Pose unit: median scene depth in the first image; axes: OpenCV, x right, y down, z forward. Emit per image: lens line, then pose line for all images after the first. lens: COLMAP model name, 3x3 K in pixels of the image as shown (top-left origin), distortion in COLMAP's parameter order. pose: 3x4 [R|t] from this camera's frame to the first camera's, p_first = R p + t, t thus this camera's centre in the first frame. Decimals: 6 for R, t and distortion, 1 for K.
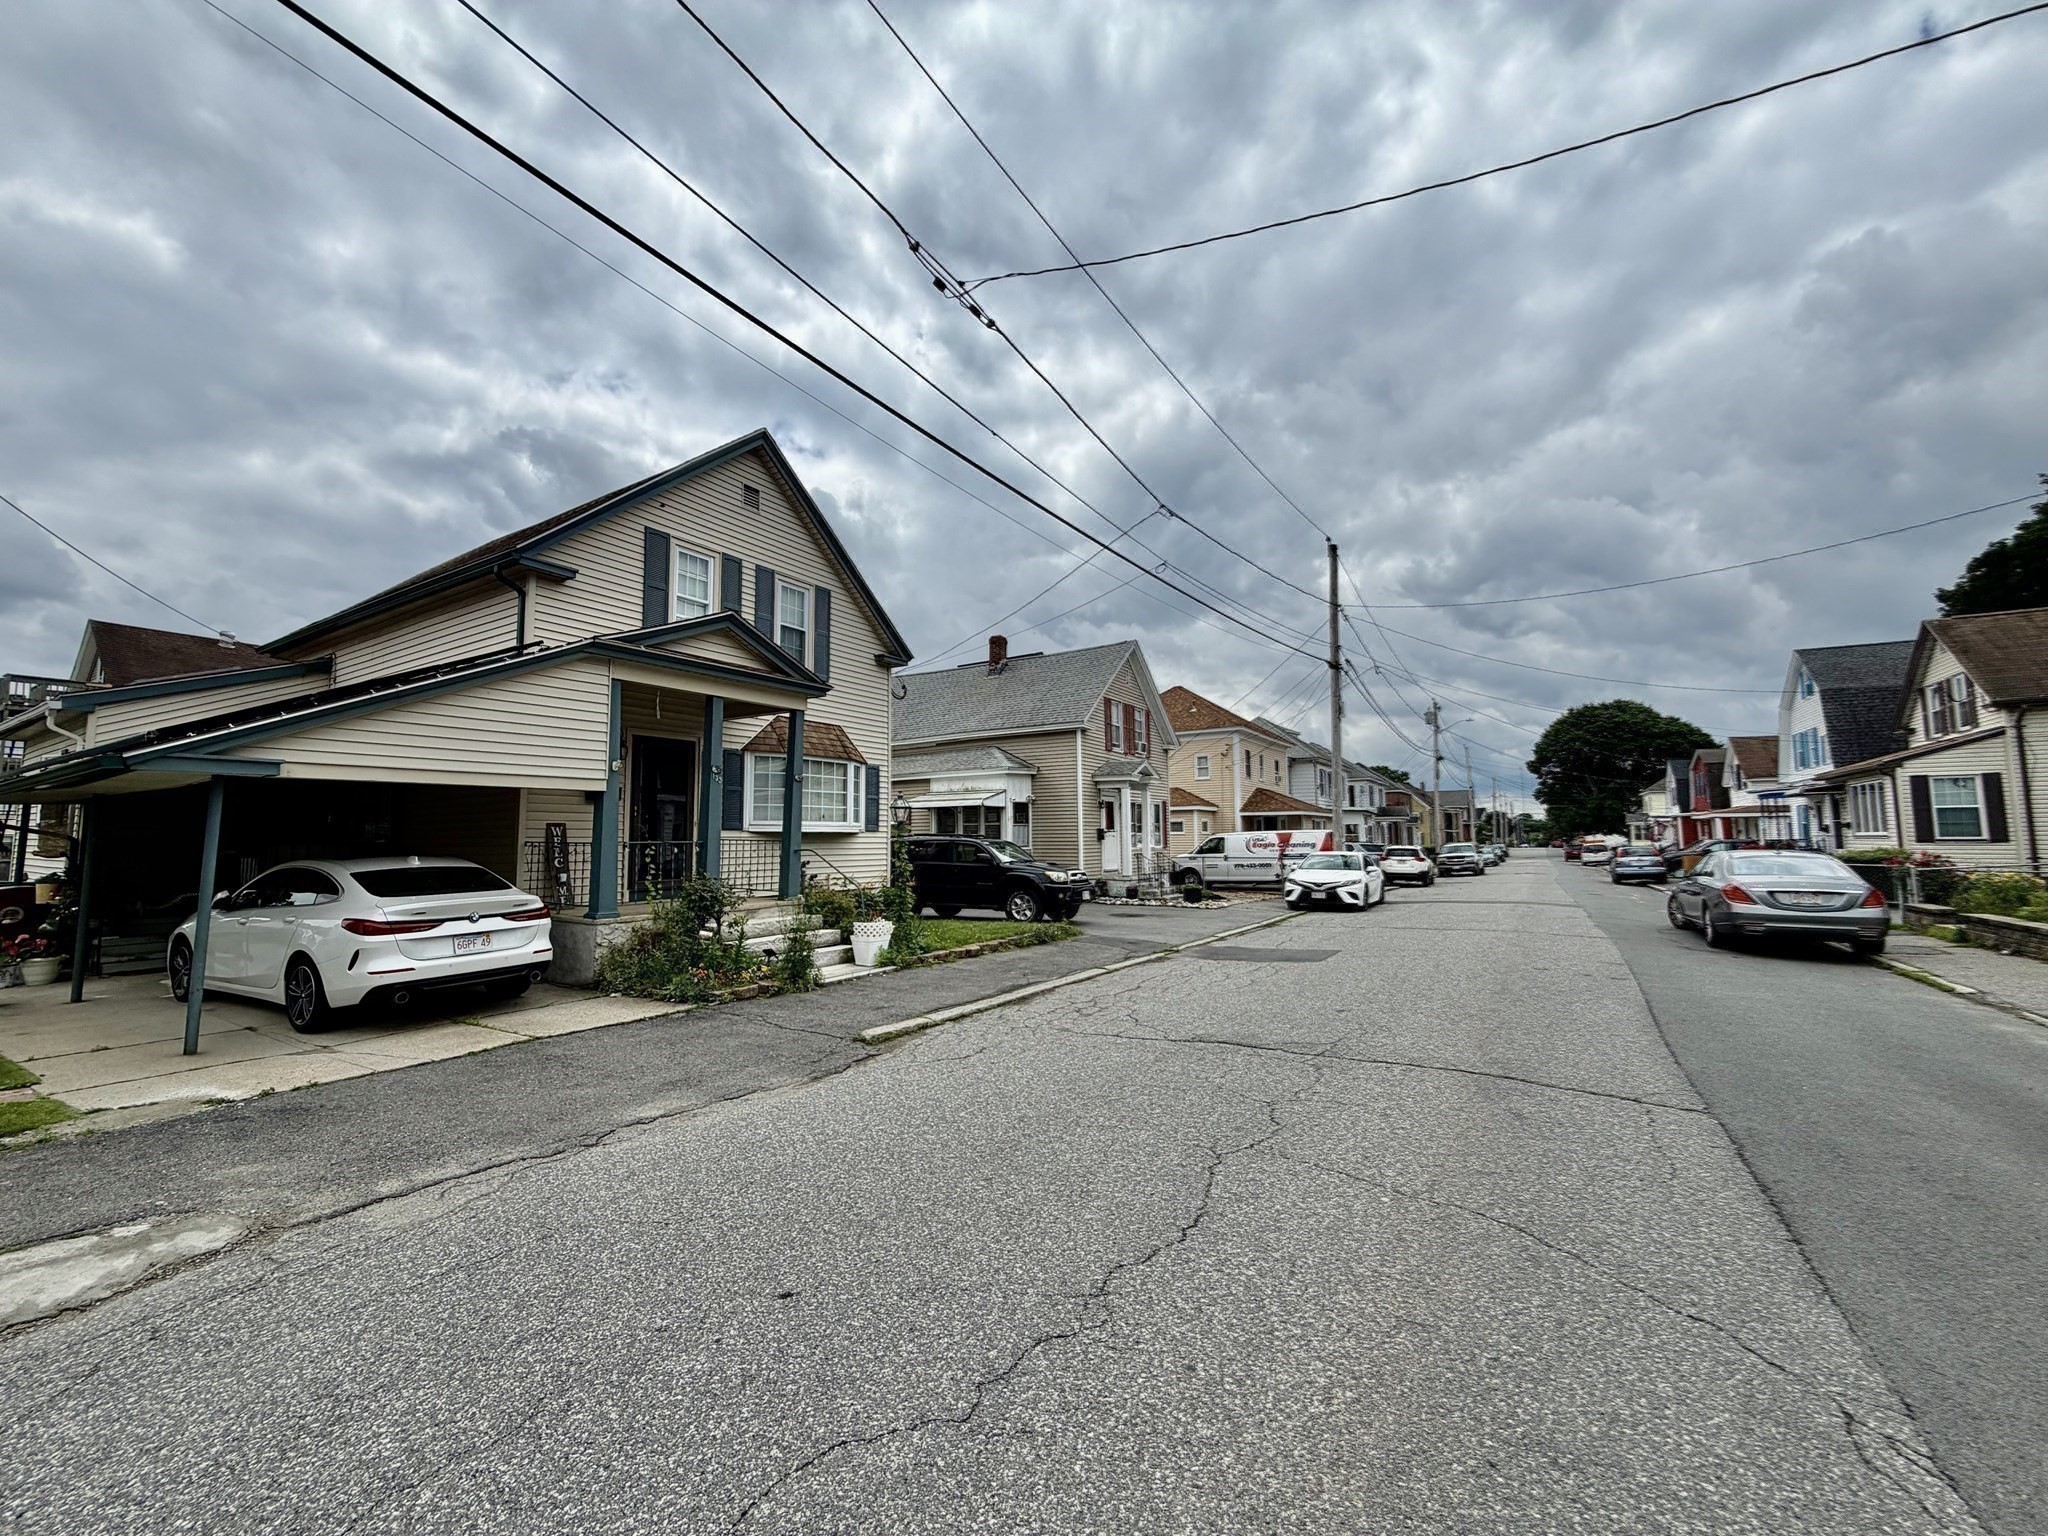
lens RADIAL K [[818.9, 0, 1015.7], [0, 818.9, 768.1], [0, 0, 1]] dist [0.001332, 0.000056]
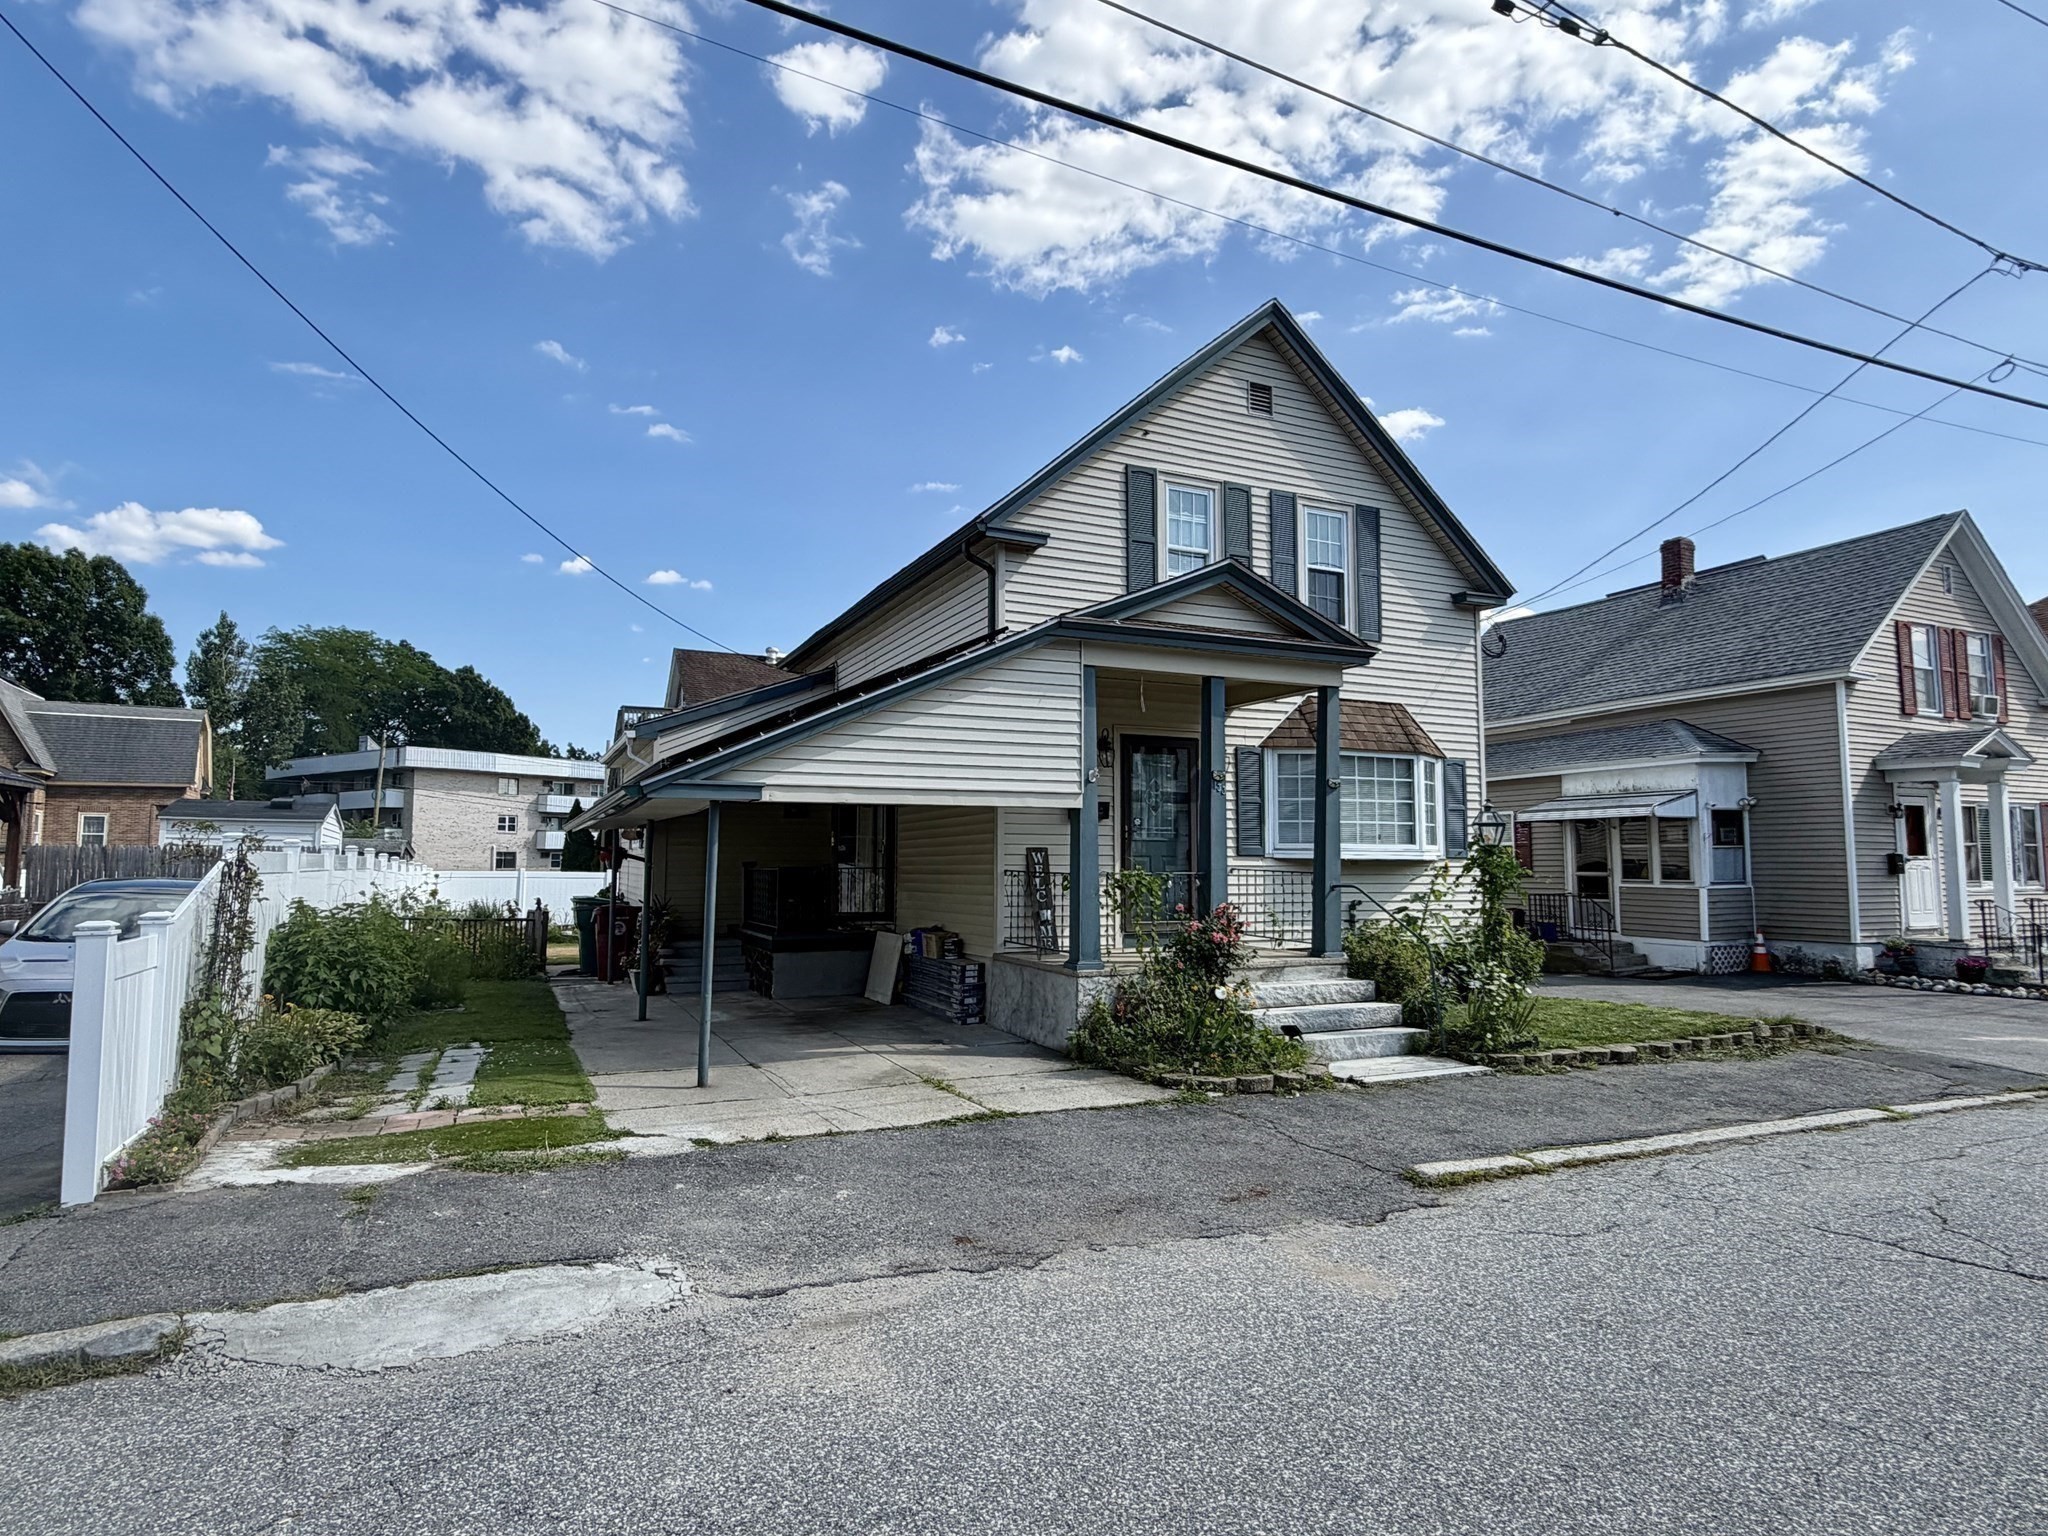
lens RADIAL K [[1135.3, 0, 1024.0], [0, 1135.3, 768.0], [0, 0, 1]] dist [0.000746, 0.000095]
pose [[0.845675, -0.035198, -0.532536, 0.028699], [0.037002, 0.999289, -0.007288, -0.003484], [0.532414, -0.013542, 0.846376, 0.033719]]
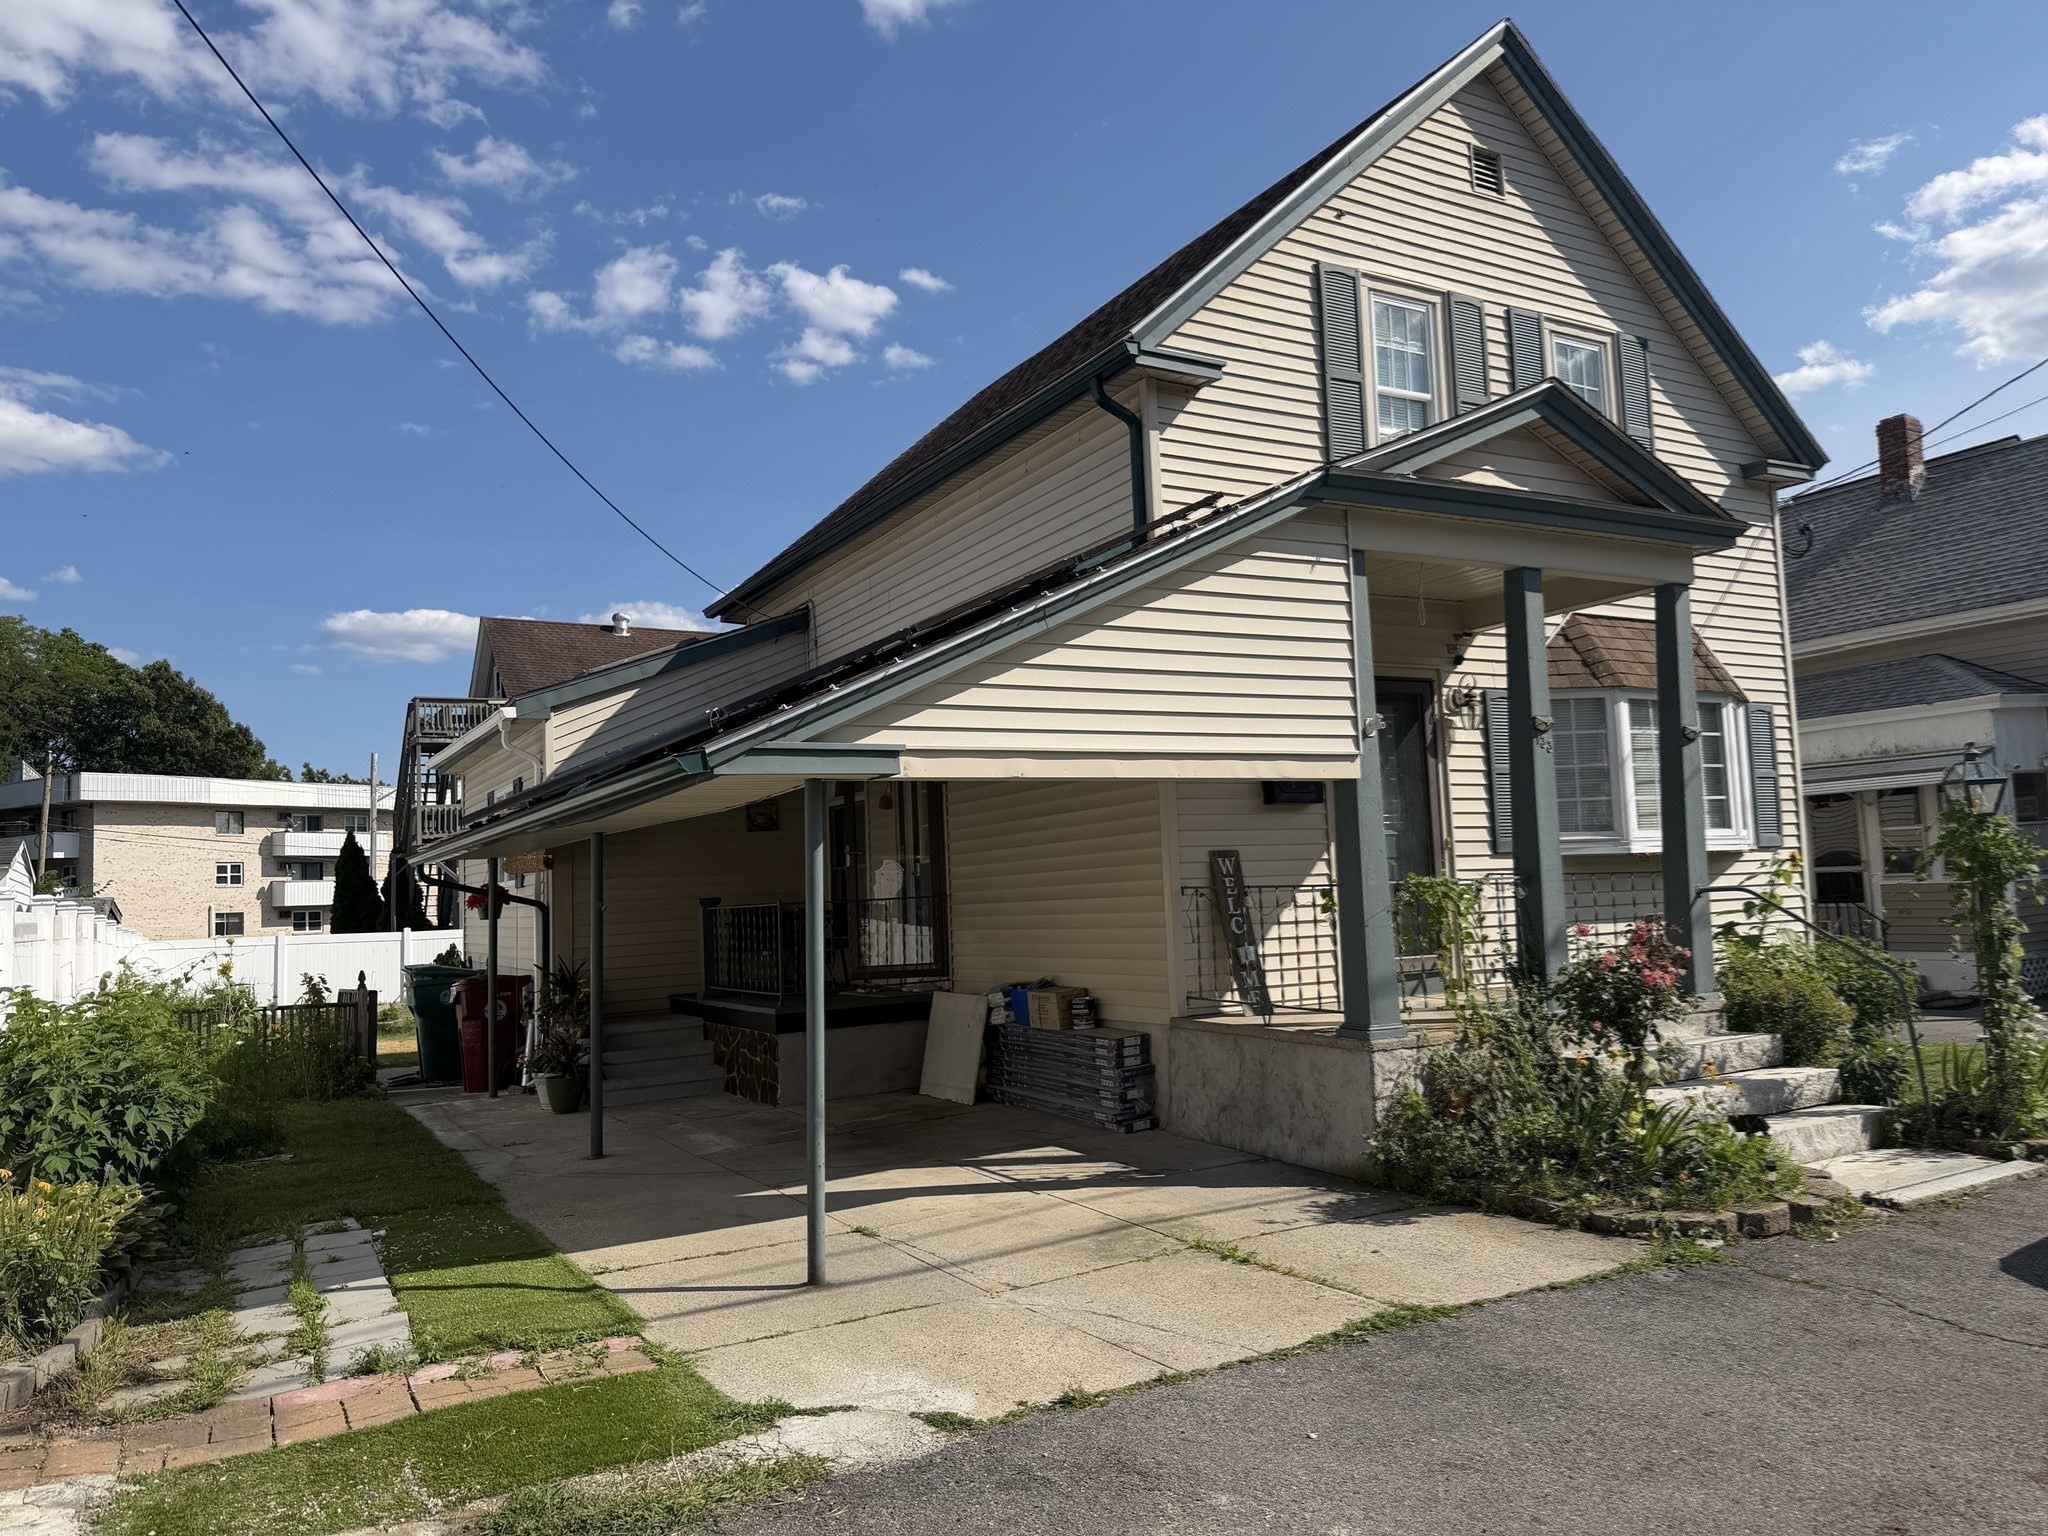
lens RADIAL K [[1432.3, 0, 1031.6], [0, 1432.3, 777.8], [0, 0, 1]] dist [0.073599, -0.092080]
pose [[0.887225, -0.065732, -0.456631, -0.220135], [0.073539, 0.997292, -0.000674, 0.011143], [0.455439, -0.032982, 0.889656, 0.112182]]
